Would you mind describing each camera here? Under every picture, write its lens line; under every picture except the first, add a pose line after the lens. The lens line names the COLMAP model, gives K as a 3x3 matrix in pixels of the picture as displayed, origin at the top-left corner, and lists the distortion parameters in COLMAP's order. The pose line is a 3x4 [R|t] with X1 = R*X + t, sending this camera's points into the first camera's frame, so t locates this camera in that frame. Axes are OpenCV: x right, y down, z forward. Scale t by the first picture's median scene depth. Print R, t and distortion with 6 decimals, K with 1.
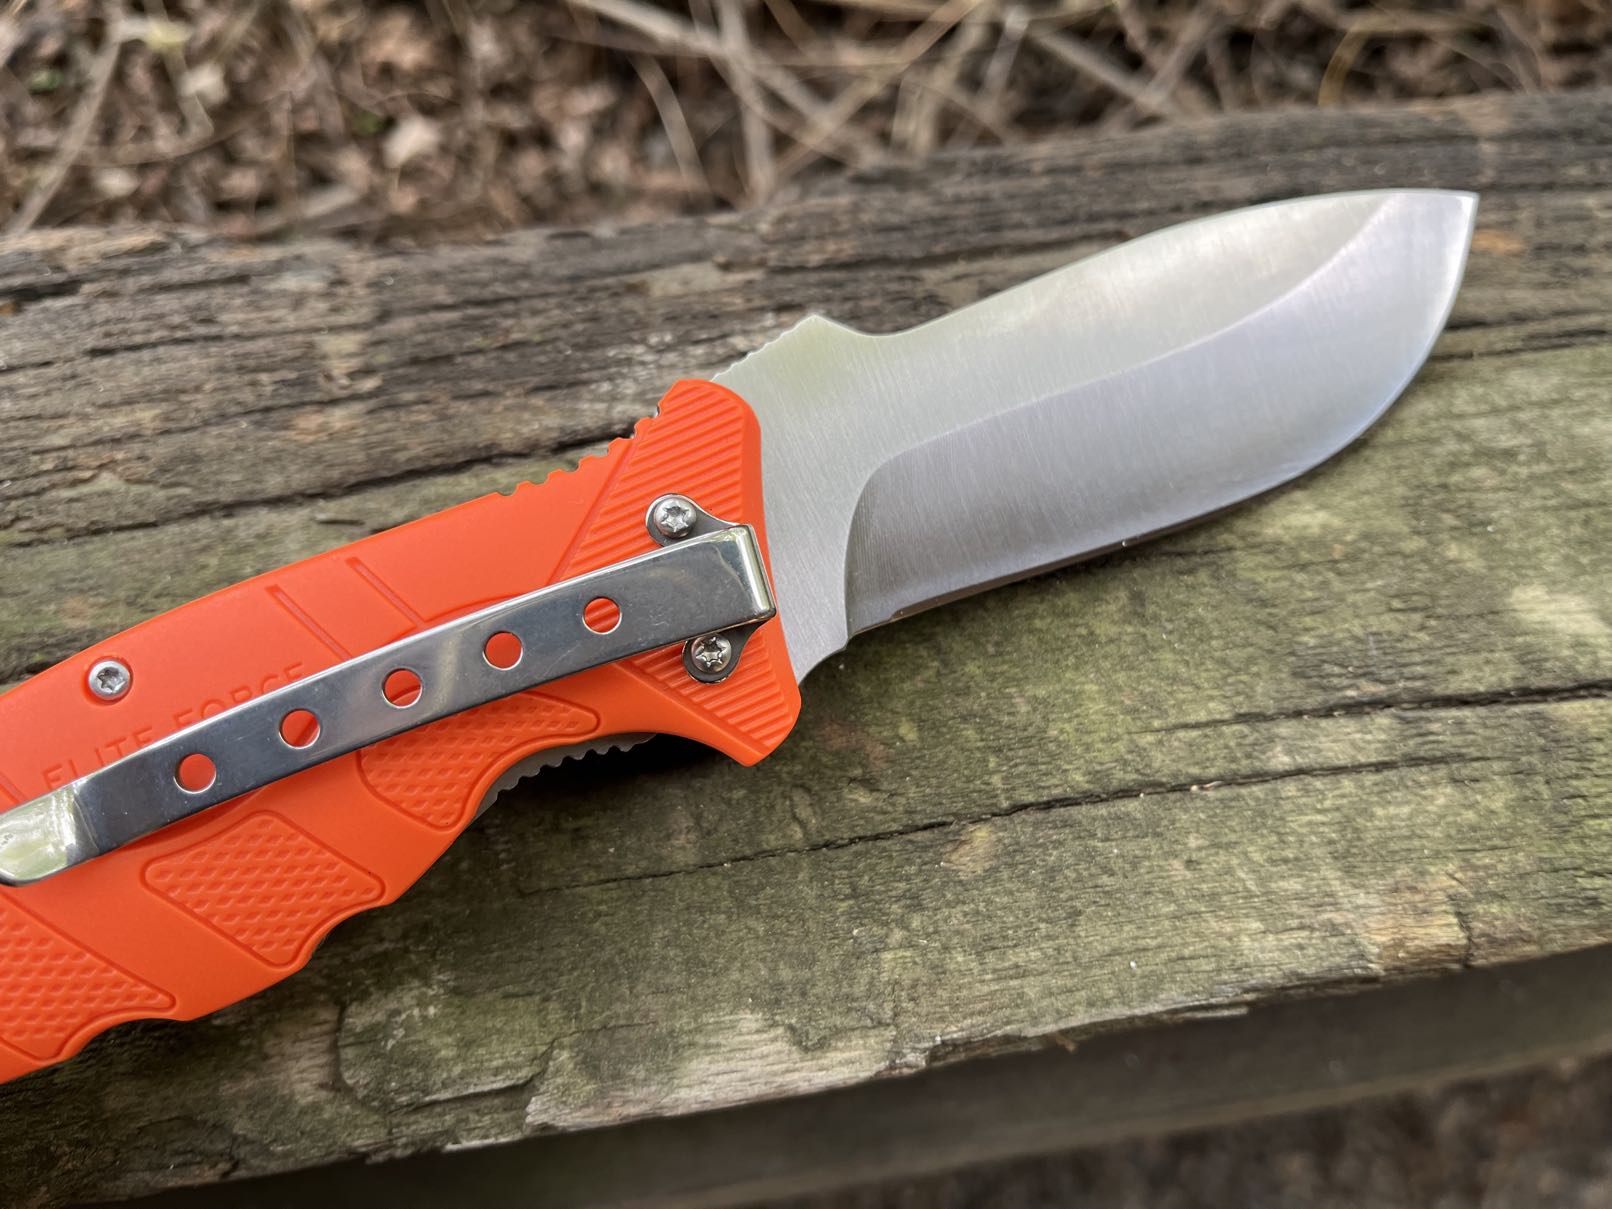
lens RADIAL K [[1295.7, 0, 806.0], [0, 1295.7, 604.5], [0, 0, 1]] dist [0.013944, -0.067051]
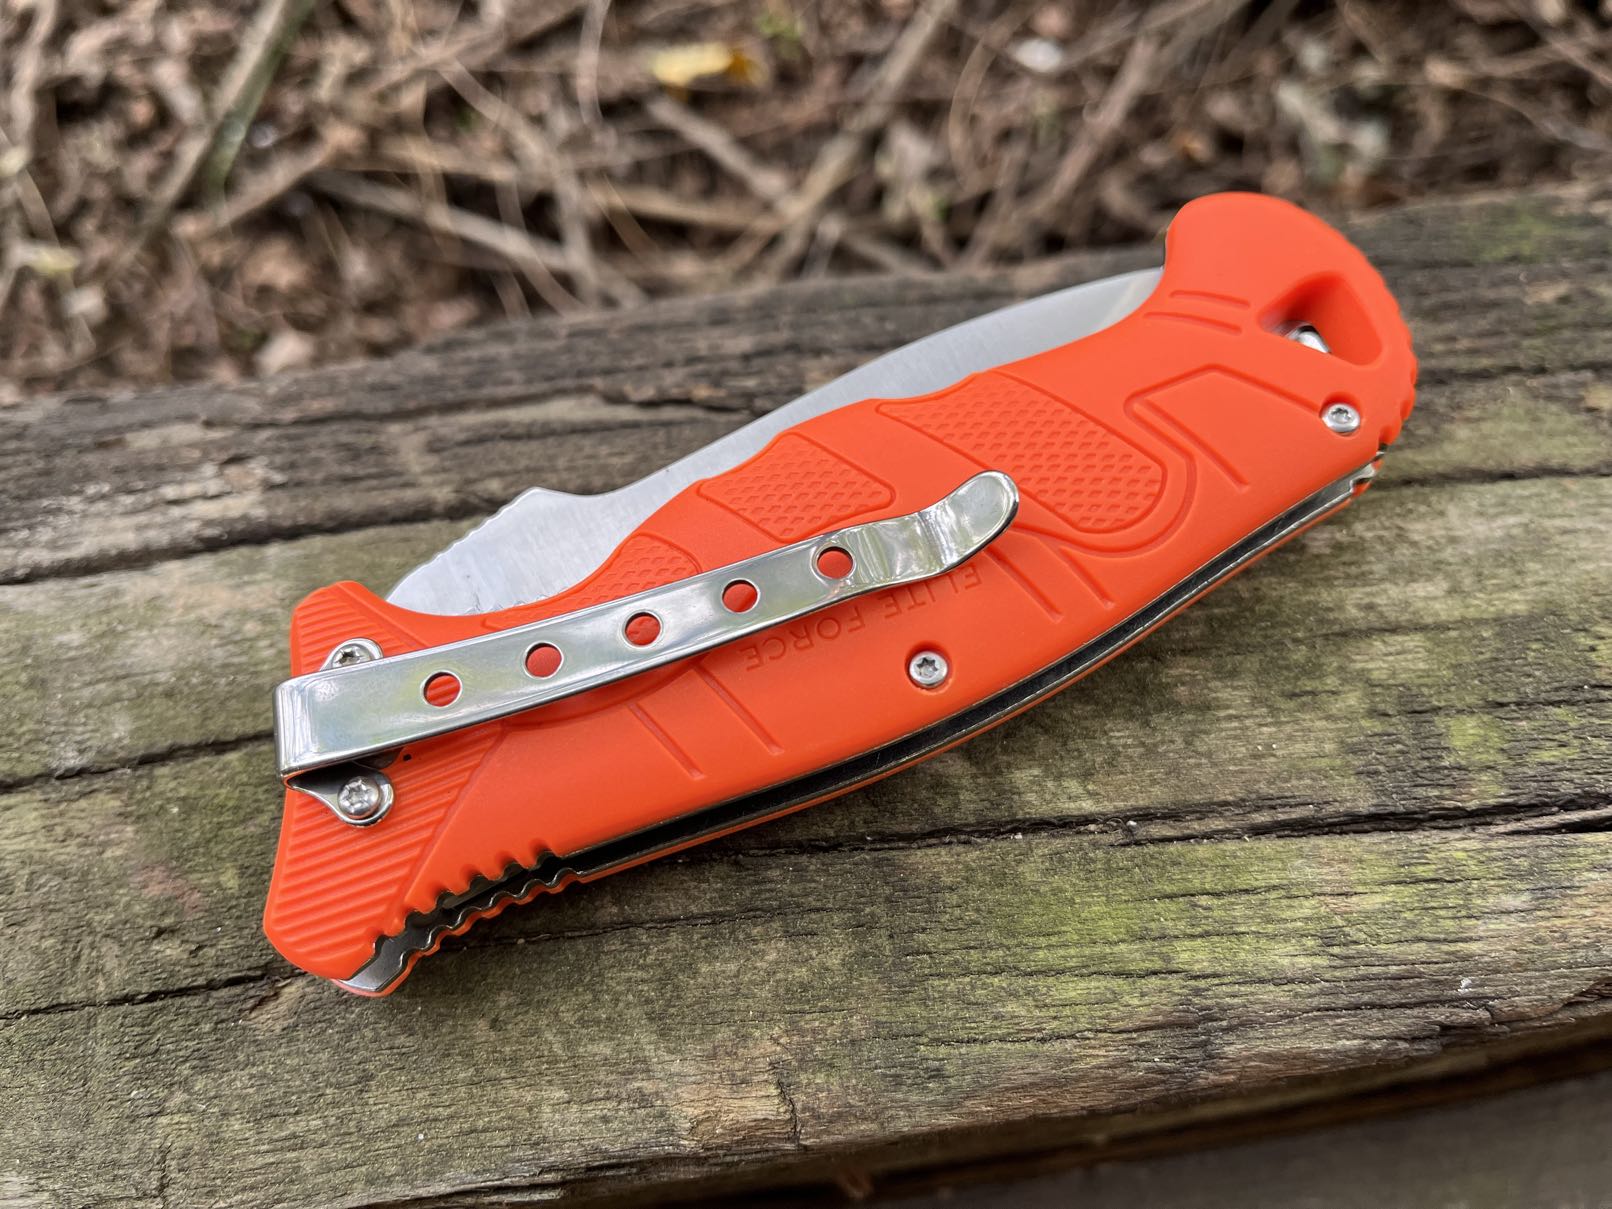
lens RADIAL K [[1295.7, 0, 806.0], [0, 1295.7, 604.5], [0, 0, 1]] dist [0.013944, -0.067051]
pose [[0.998757, -0.007258, -0.049316, 0.565083], [-0.001009, 0.986195, -0.165584, 0.058379], [0.049837, 0.165428, 0.984962, 0.054123]]
